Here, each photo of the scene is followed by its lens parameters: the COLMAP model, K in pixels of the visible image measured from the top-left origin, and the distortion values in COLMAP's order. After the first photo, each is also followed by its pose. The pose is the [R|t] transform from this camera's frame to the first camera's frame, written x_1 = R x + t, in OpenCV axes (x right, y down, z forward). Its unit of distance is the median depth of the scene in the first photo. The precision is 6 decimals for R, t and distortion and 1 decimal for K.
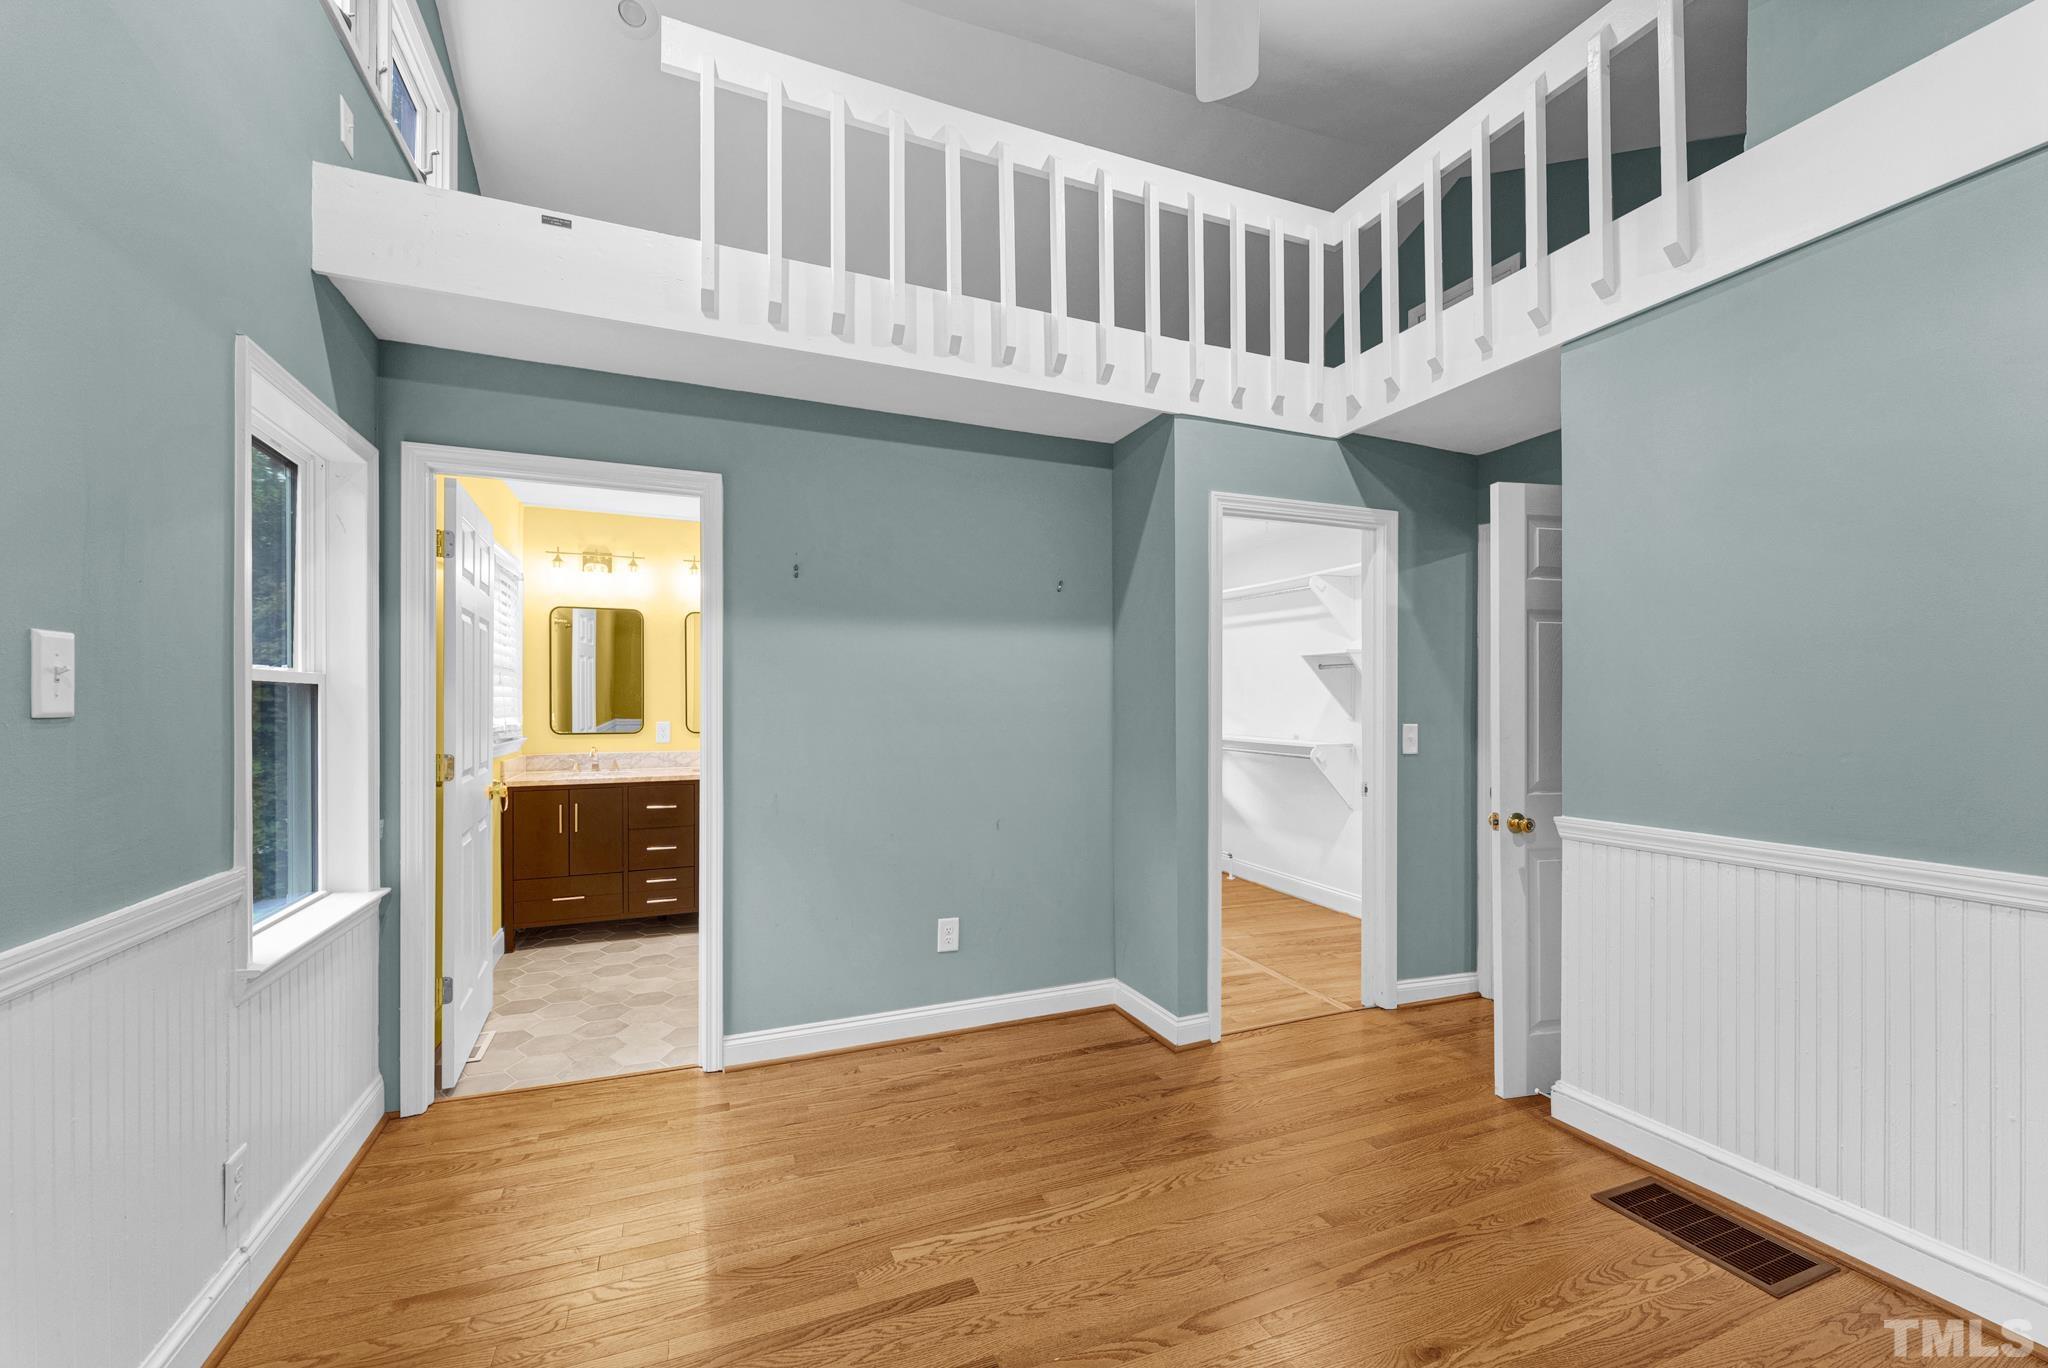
lens RADIAL K [[826.2, 0, 1020.6], [0, 826.2, 684.3], [0, 0, 1]] dist [-0.000081, -0.000499]
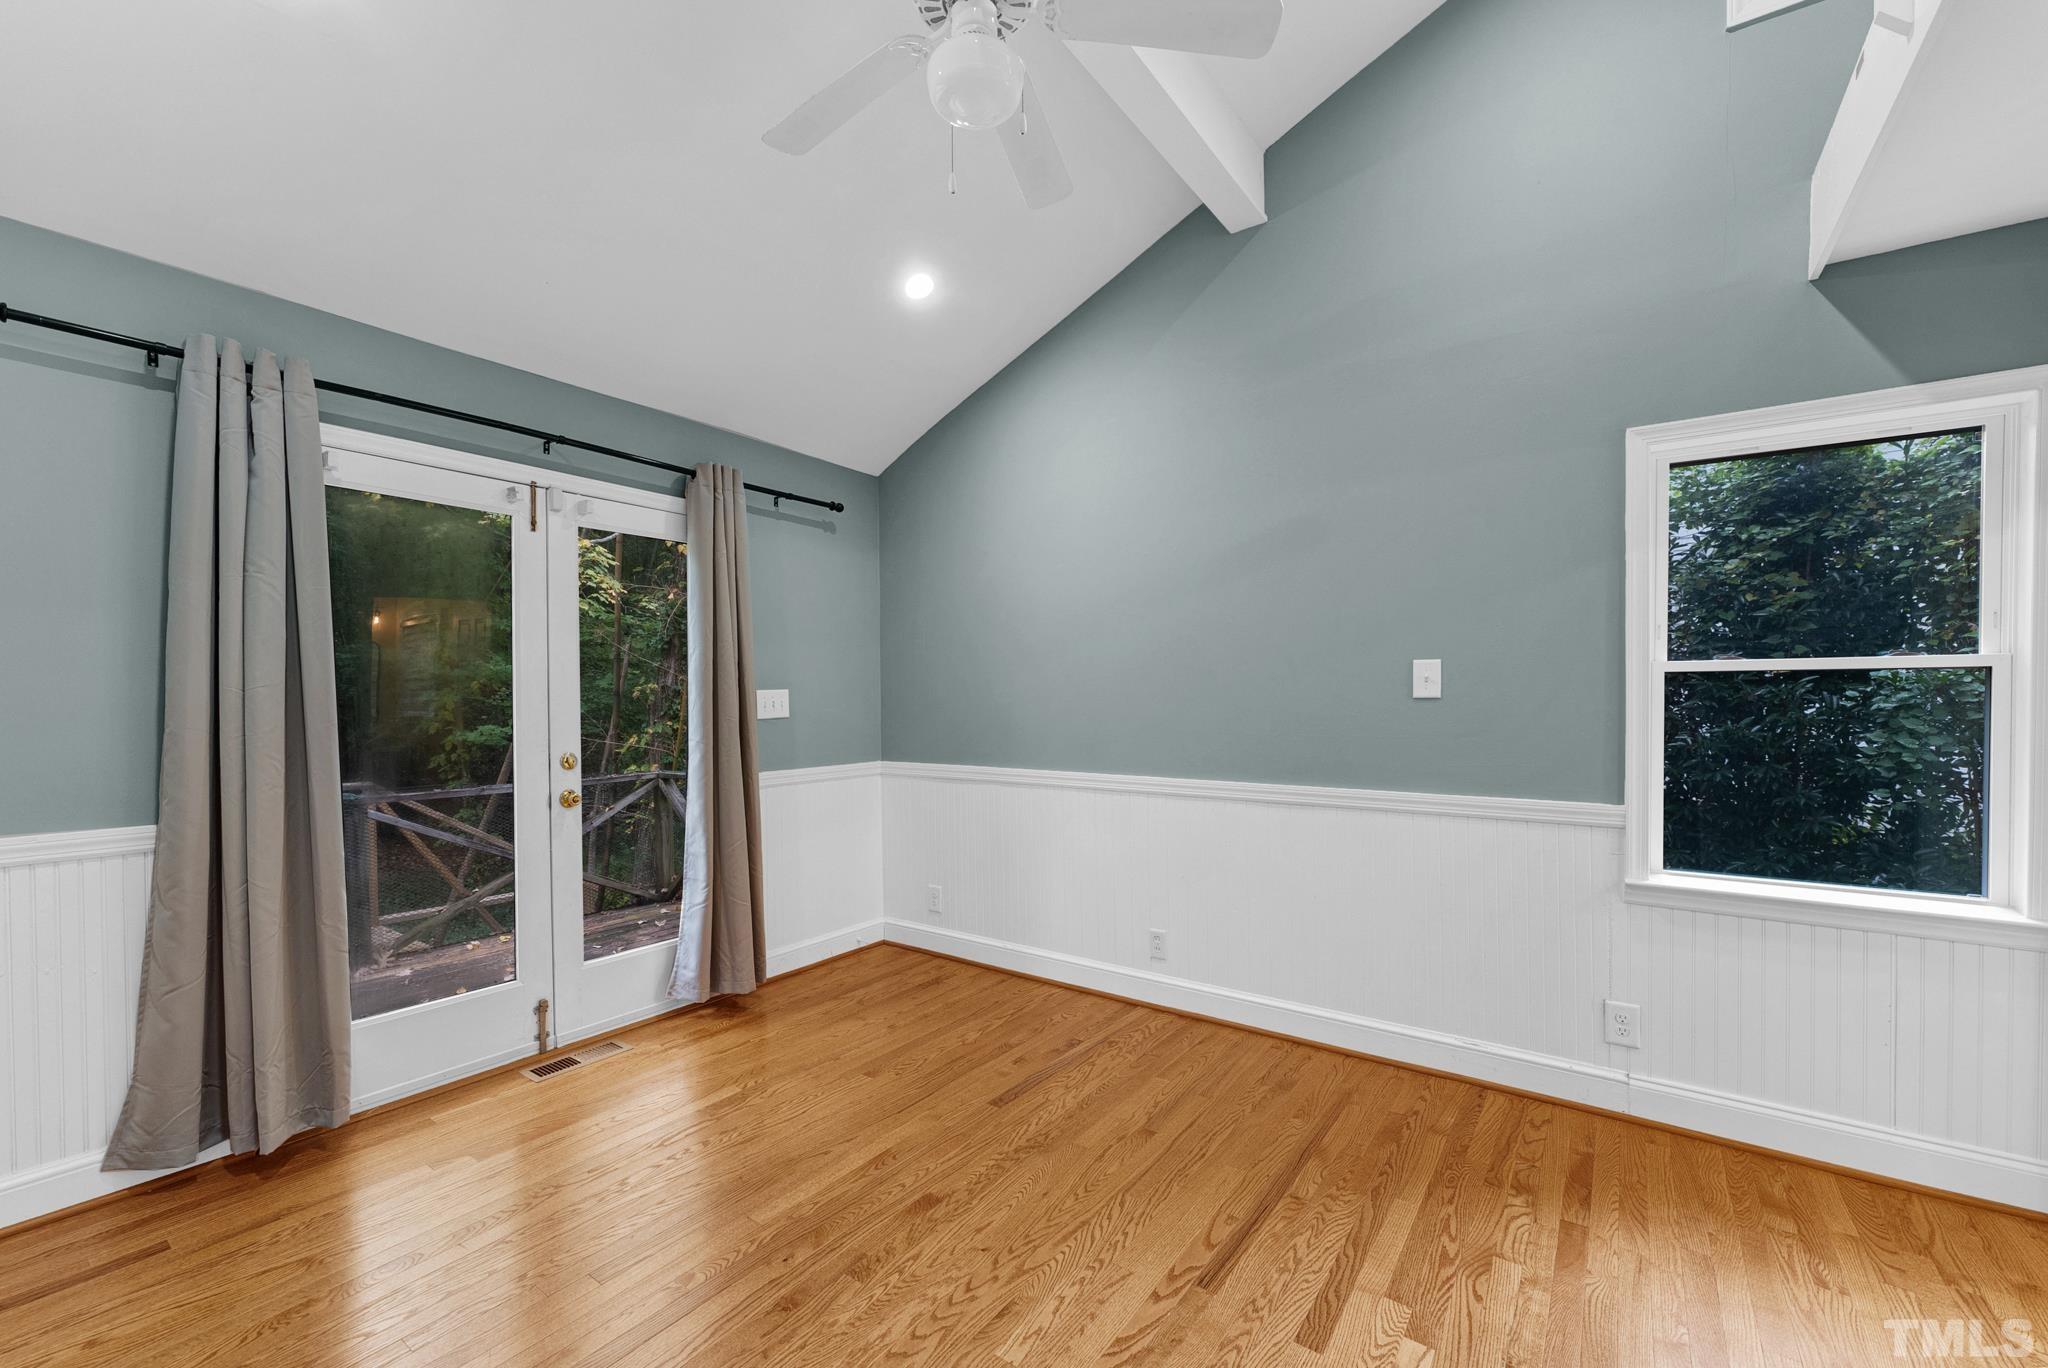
lens RADIAL K [[826.2, 0, 1020.6], [0, 826.2, 684.3], [0, 0, 1]] dist [-0.000081, -0.000499]
pose [[-0.843562, -0.003361, -0.537021, 0.758963], [0.013304, 0.999543, -0.027154, 0.037240], [0.536867, -0.030051, -0.843132, 1.776343]]
